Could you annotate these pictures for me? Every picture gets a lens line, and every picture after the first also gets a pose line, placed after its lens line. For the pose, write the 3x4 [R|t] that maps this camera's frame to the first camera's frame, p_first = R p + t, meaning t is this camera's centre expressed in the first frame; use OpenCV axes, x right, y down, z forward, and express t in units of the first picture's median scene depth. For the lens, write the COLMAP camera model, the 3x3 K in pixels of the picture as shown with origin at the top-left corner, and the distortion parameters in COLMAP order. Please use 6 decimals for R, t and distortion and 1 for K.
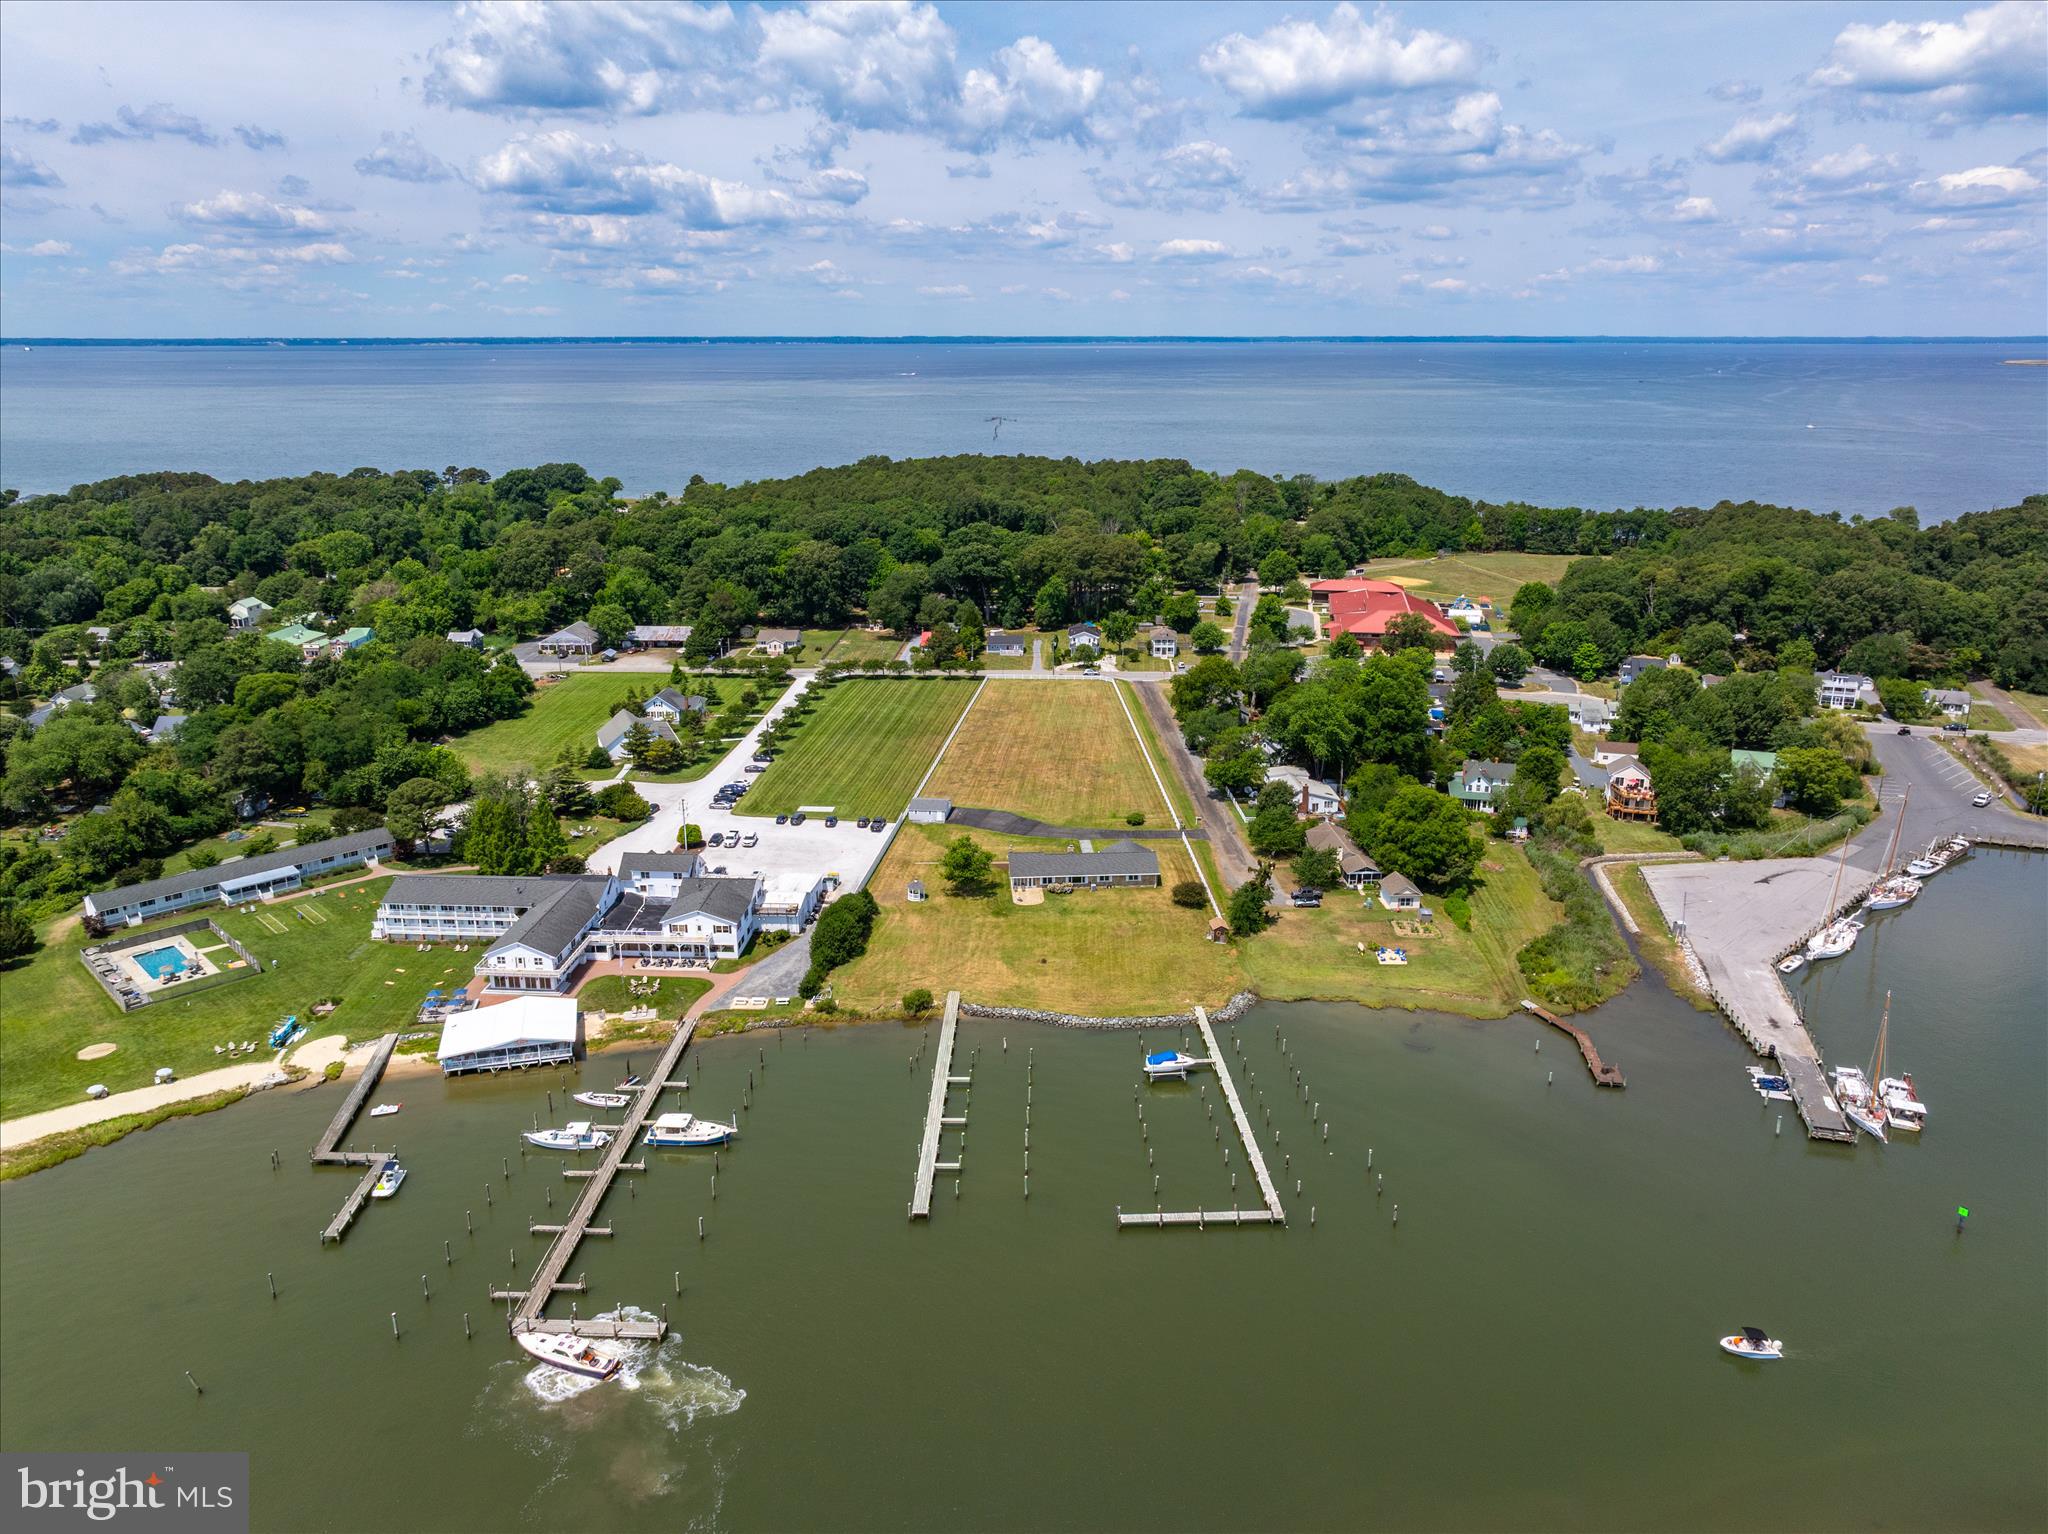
lens RADIAL K [[1427.3, 0, 1039.4], [0, 1427.3, 785.5], [0, 0, 1]] dist [-0.012195, 0.015673]
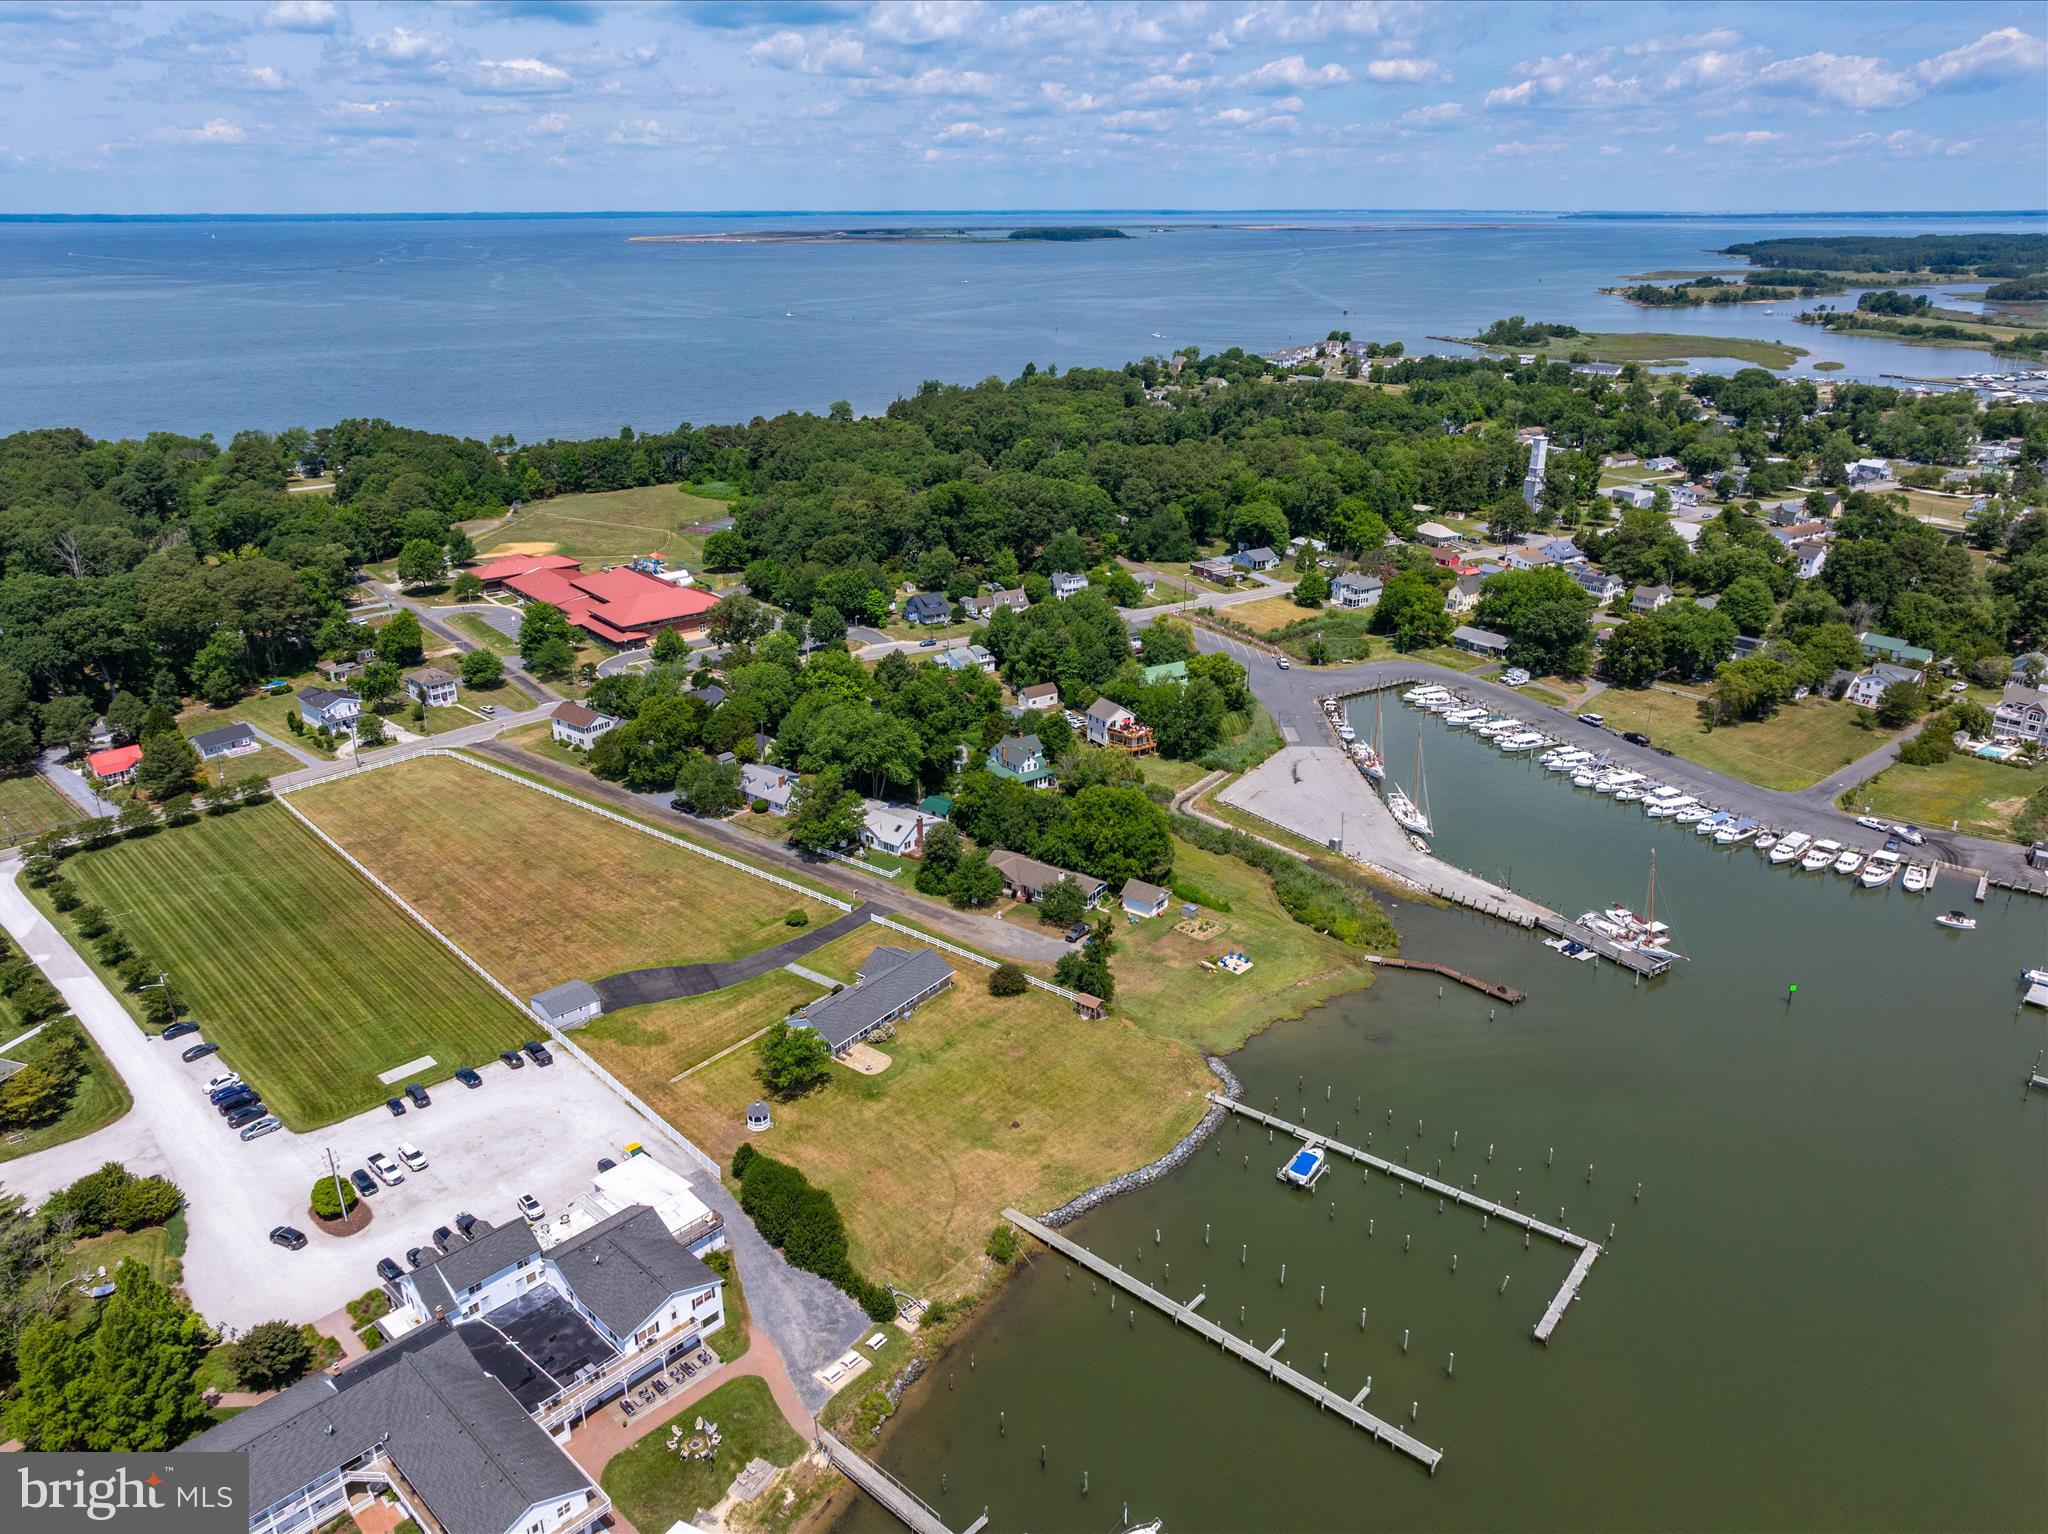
lens RADIAL K [[1427.3, 0, 1028.3], [0, 1427.3, 761.8], [0, 0, 1]] dist [-0.012195, 0.015673]
pose [[0.648758, -0.276126, 0.709132, -0.301040], [0.230946, 0.959340, 0.162269, -0.123032], [-0.725105, 0.058498, 0.686149, 0.232630]]
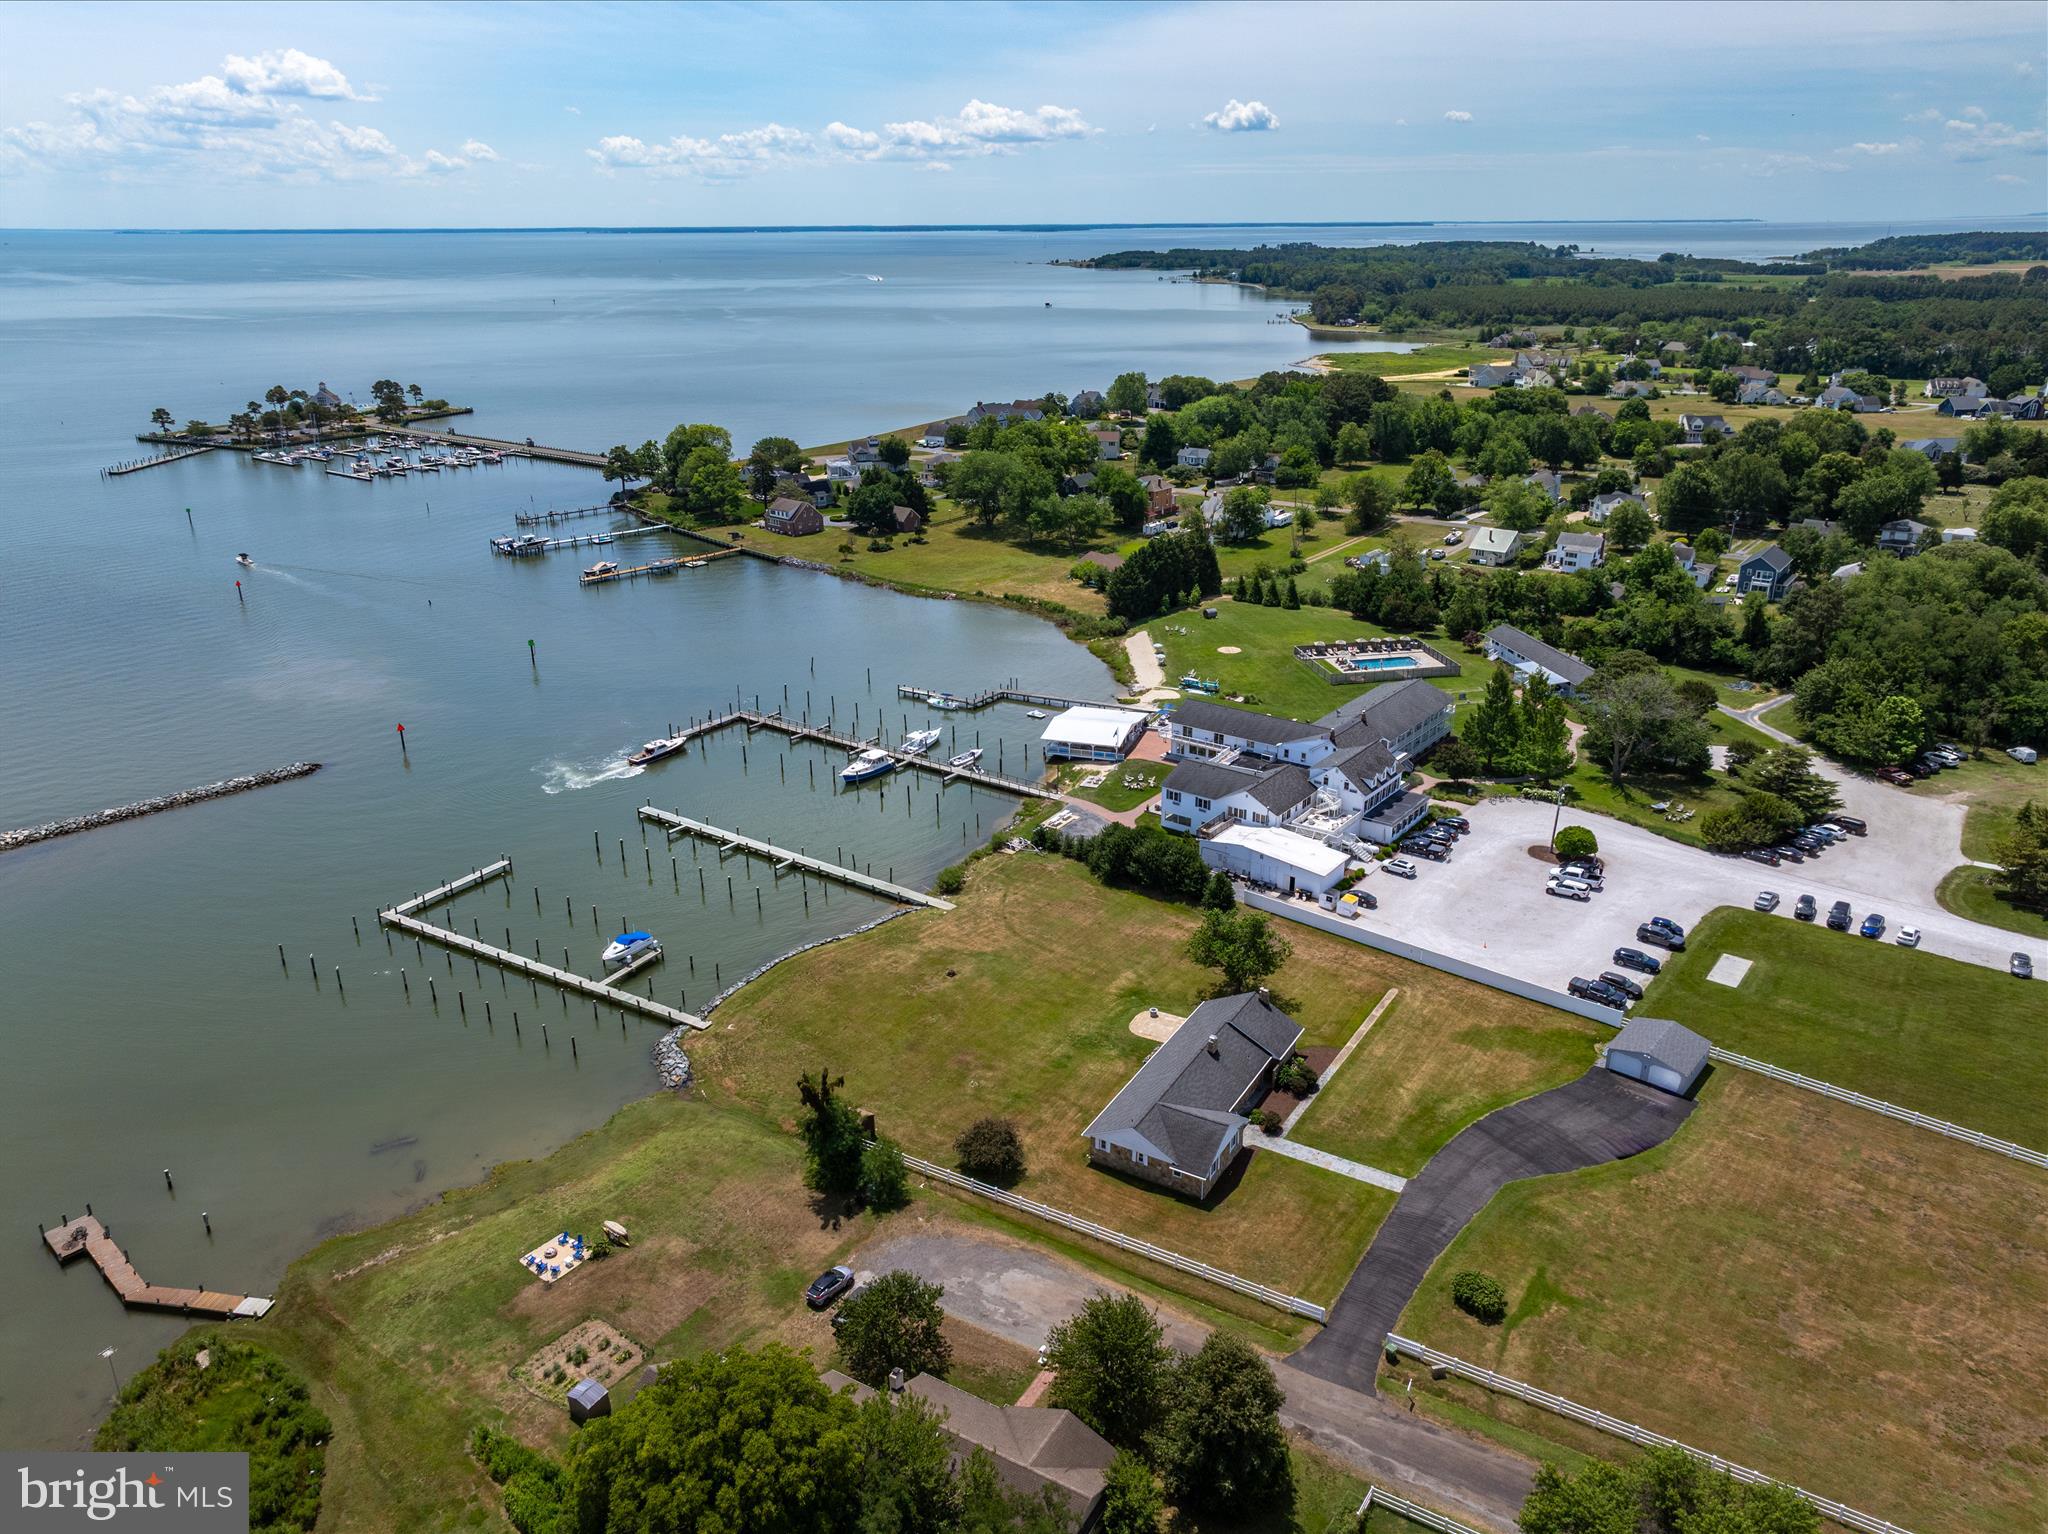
lens RADIAL K [[1427.3, 0, 1015.1], [0, 1427.3, 772.4], [0, 0, 1]] dist [-0.012195, 0.015673]
pose [[-0.570073, 0.302792, -0.763763, 0.282272], [-0.240371, 0.827469, 0.507461, -0.186088], [0.785645, 0.472876, -0.398935, 0.718831]]
